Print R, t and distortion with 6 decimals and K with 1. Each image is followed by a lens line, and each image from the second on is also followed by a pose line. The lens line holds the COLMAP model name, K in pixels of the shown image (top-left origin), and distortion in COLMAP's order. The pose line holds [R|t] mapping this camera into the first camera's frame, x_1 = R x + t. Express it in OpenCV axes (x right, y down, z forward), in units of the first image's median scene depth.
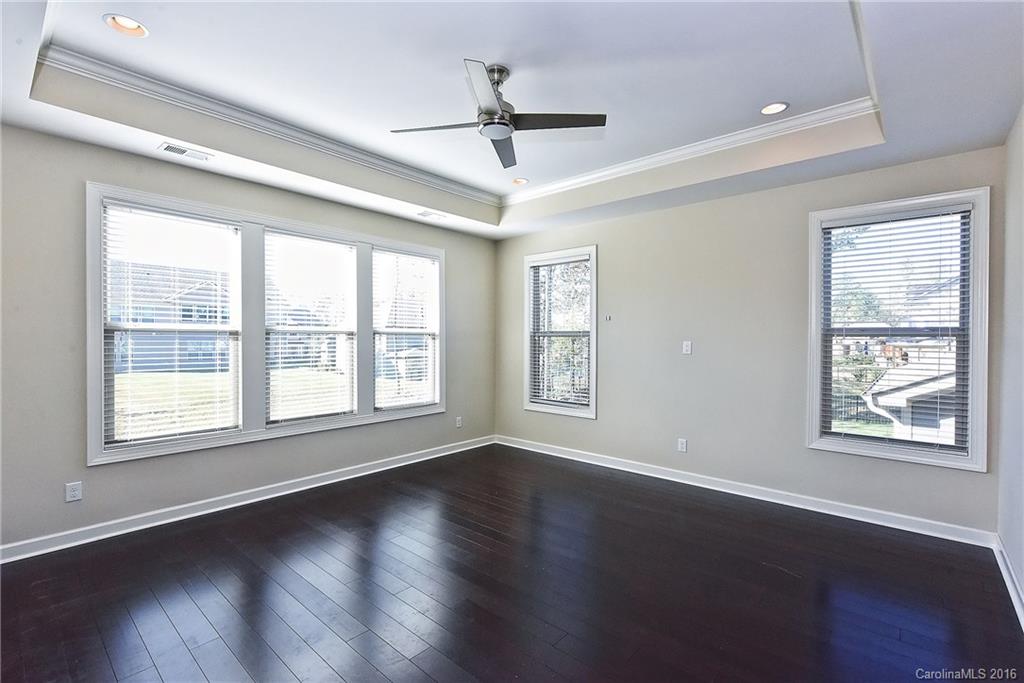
lens RADIAL K [[454.6, 0, 516.3], [0, 454.6, 340.3], [0, 0, 1]] dist [-0.000821, -0.000135]
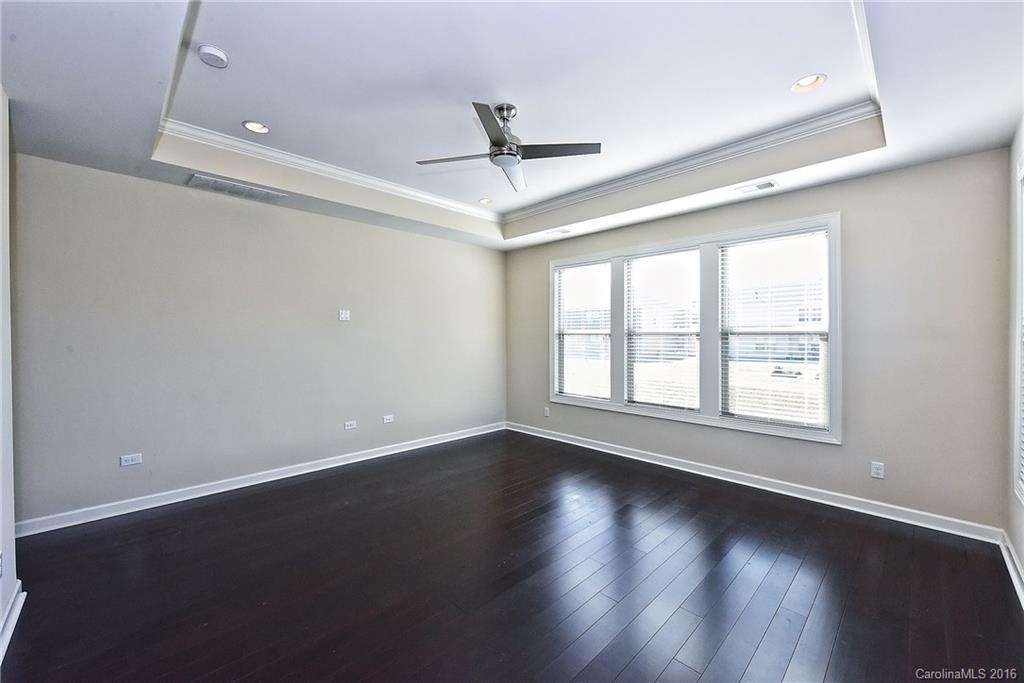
lens RADIAL K [[404.0, 0, 518.6], [0, 404.0, 340.7], [0, 0, 1]] dist [-0.001278, -0.000095]
pose [[-0.069526, 0.003920, -0.997572, 0.625886], [-0.006501, 0.999969, 0.004382, -0.001650], [0.997559, 0.006790, -0.069498, 0.705912]]
